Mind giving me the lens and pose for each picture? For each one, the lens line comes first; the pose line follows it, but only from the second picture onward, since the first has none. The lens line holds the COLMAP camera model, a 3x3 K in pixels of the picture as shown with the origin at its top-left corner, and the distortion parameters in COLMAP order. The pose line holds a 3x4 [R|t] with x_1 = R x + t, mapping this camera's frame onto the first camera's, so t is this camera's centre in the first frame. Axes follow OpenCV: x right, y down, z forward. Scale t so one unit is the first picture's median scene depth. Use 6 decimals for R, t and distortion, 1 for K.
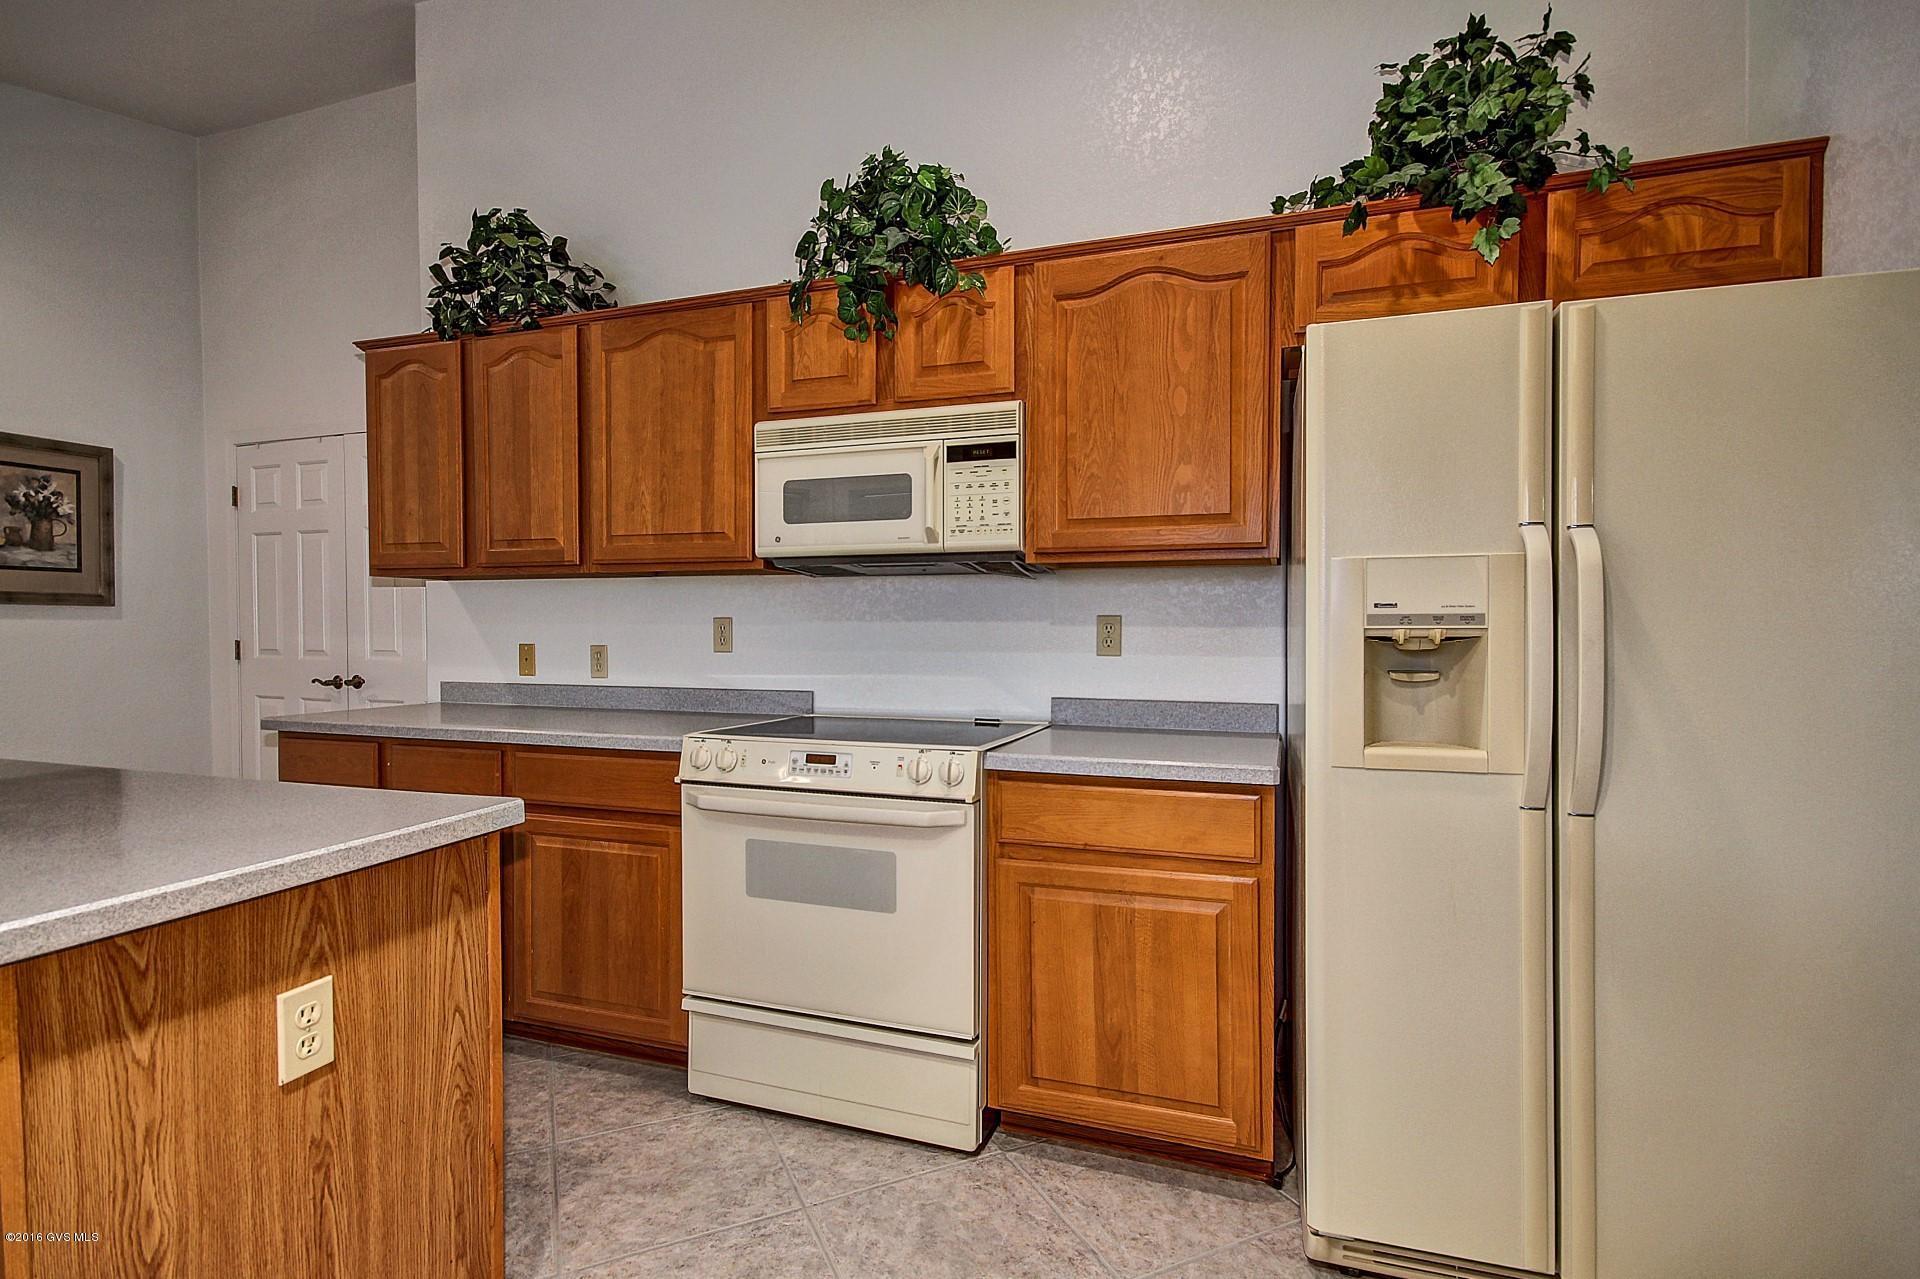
lens RADIAL K [[904.4, 0, 956.6], [0, 904.4, 642.9], [0, 0, 1]] dist [-0.005417, -0.000810]
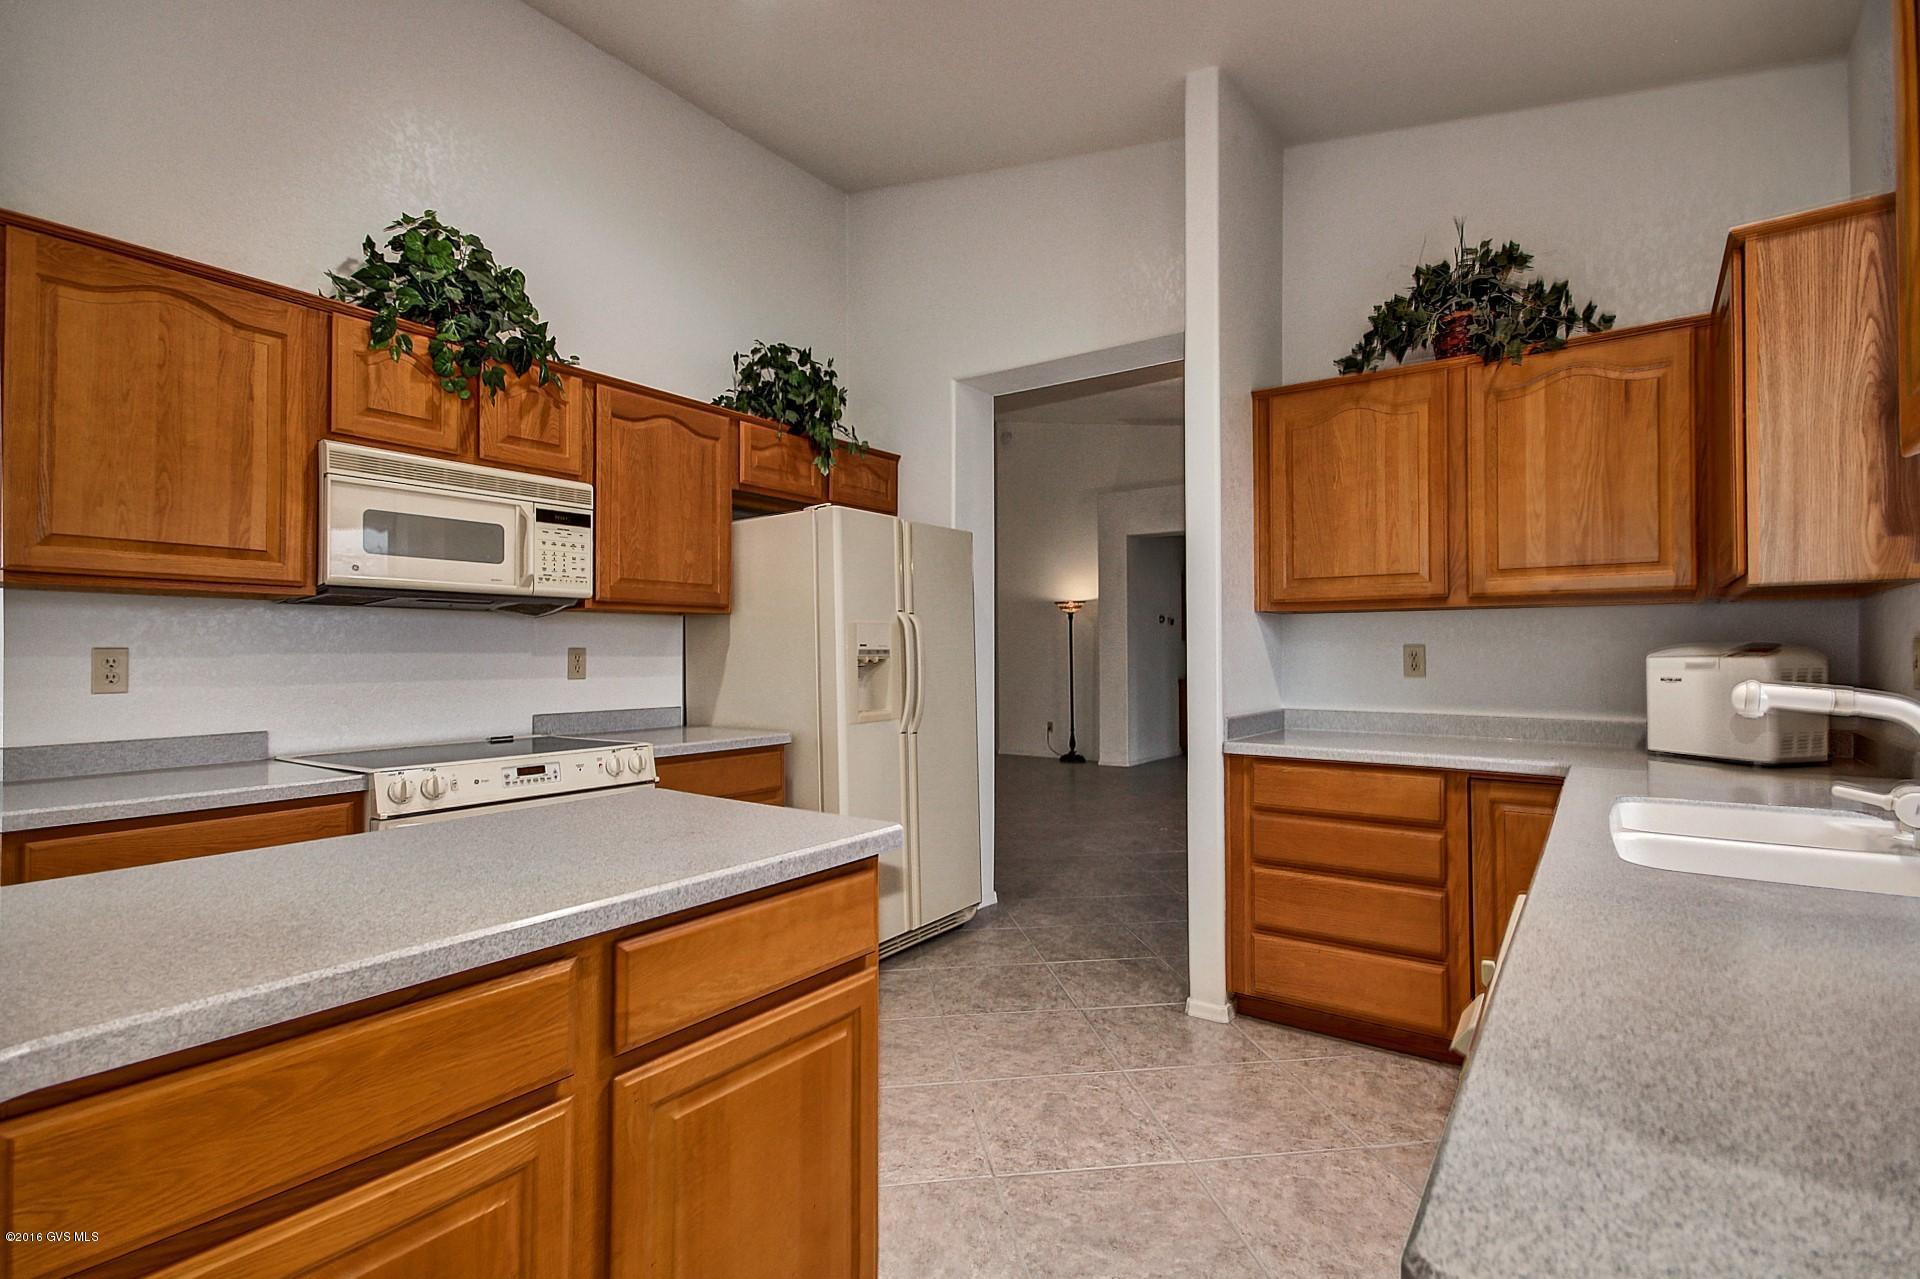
lens RADIAL K [[904.4, 0, 948.9], [0, 904.4, 643.3], [0, 0, 1]] dist [-0.005417, -0.000810]
pose [[0.288427, 0.010040, 0.957449, -1.010633], [0.020423, 0.999653, -0.016635, -0.005081], [-0.957284, 0.024352, 0.288122, 0.128311]]
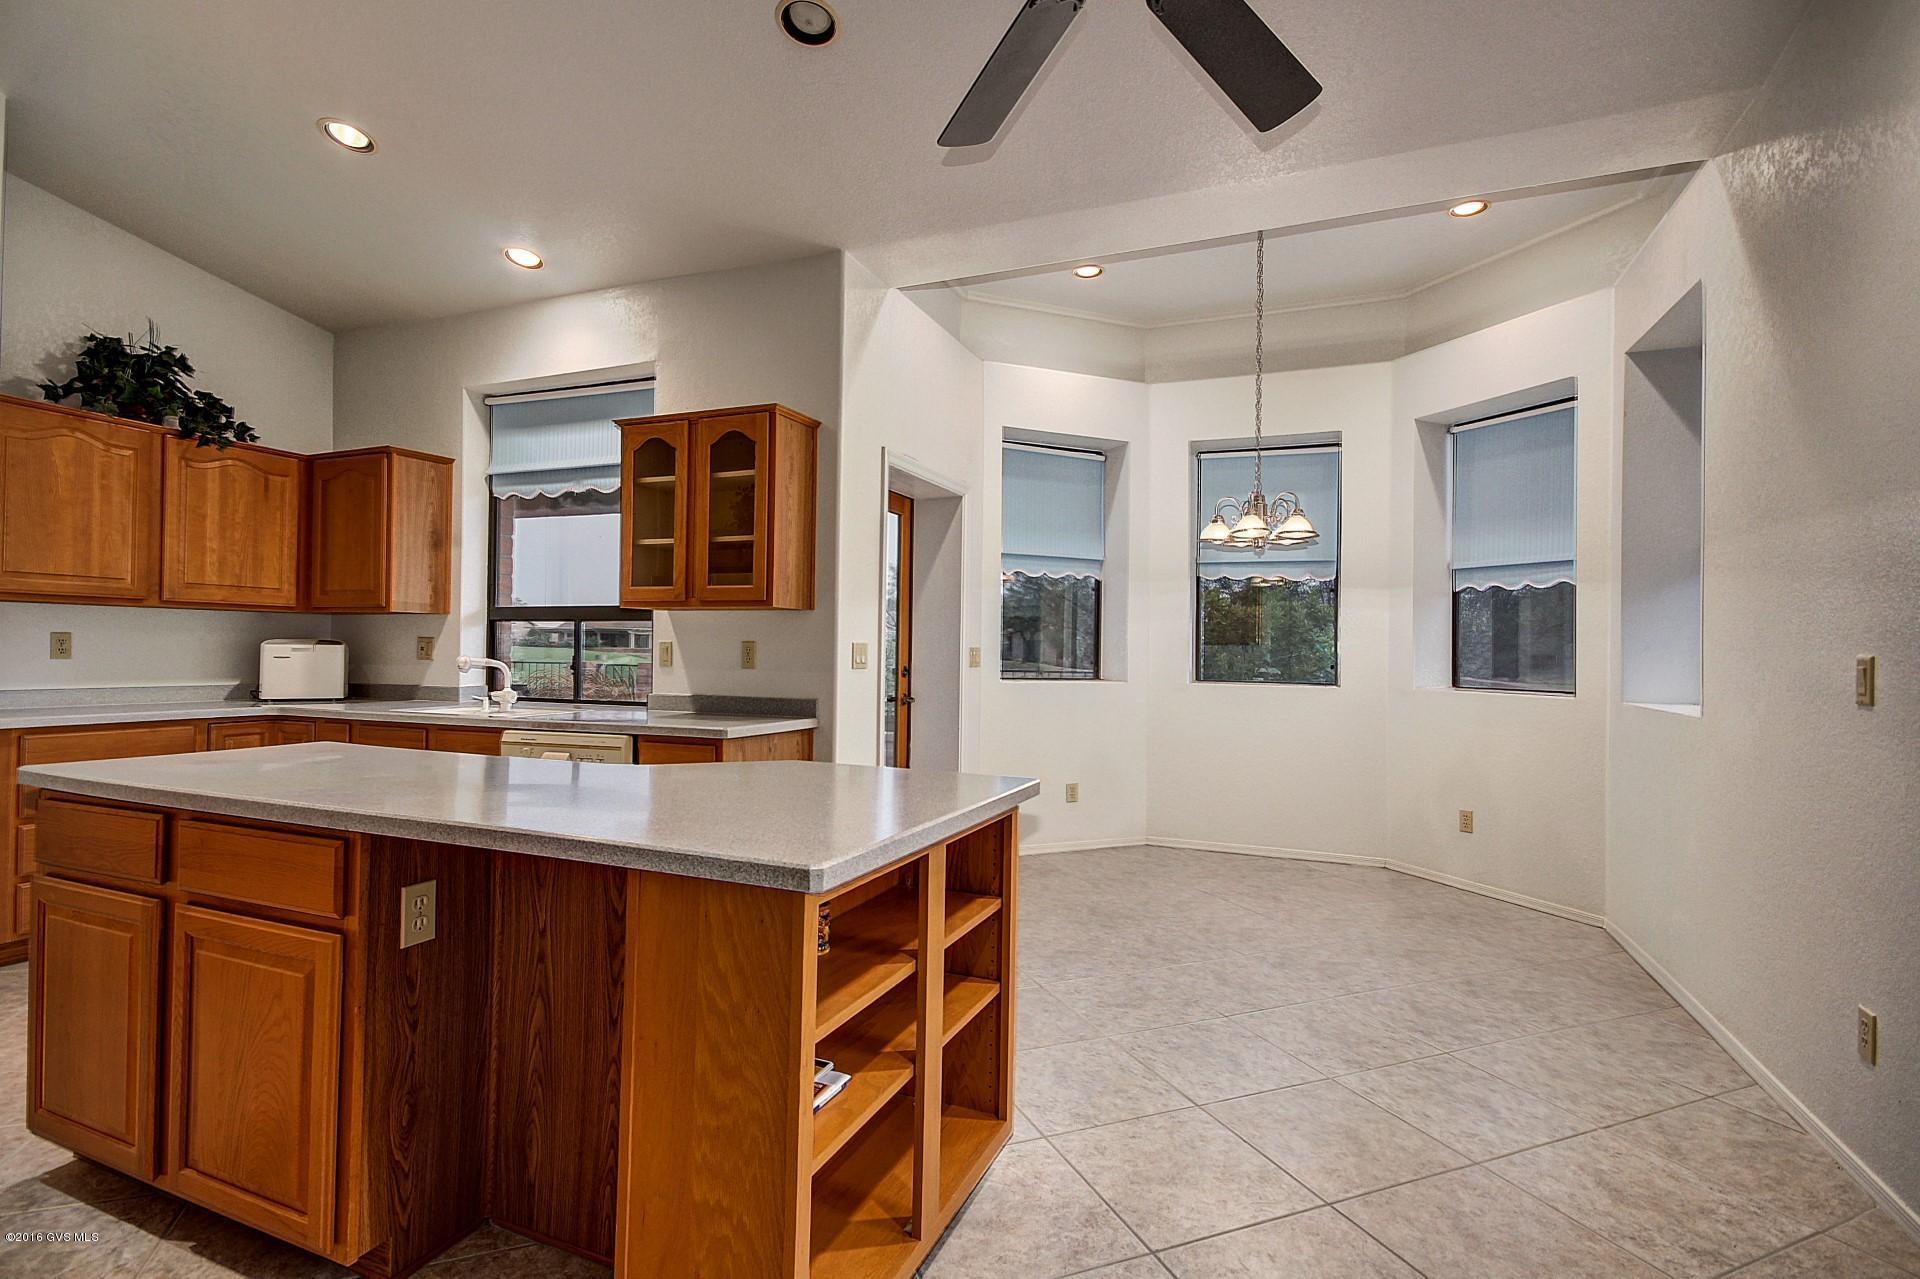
lens RADIAL K [[904.4, 0, 954.4], [0, 904.4, 643.1], [0, 0, 1]] dist [-0.005417, -0.000810]
pose [[-0.998797, -0.014878, 0.046732, -1.393615], [-0.014489, 0.999858, 0.008662, -0.048558], [-0.046854, 0.007975, -0.998870, 2.550359]]
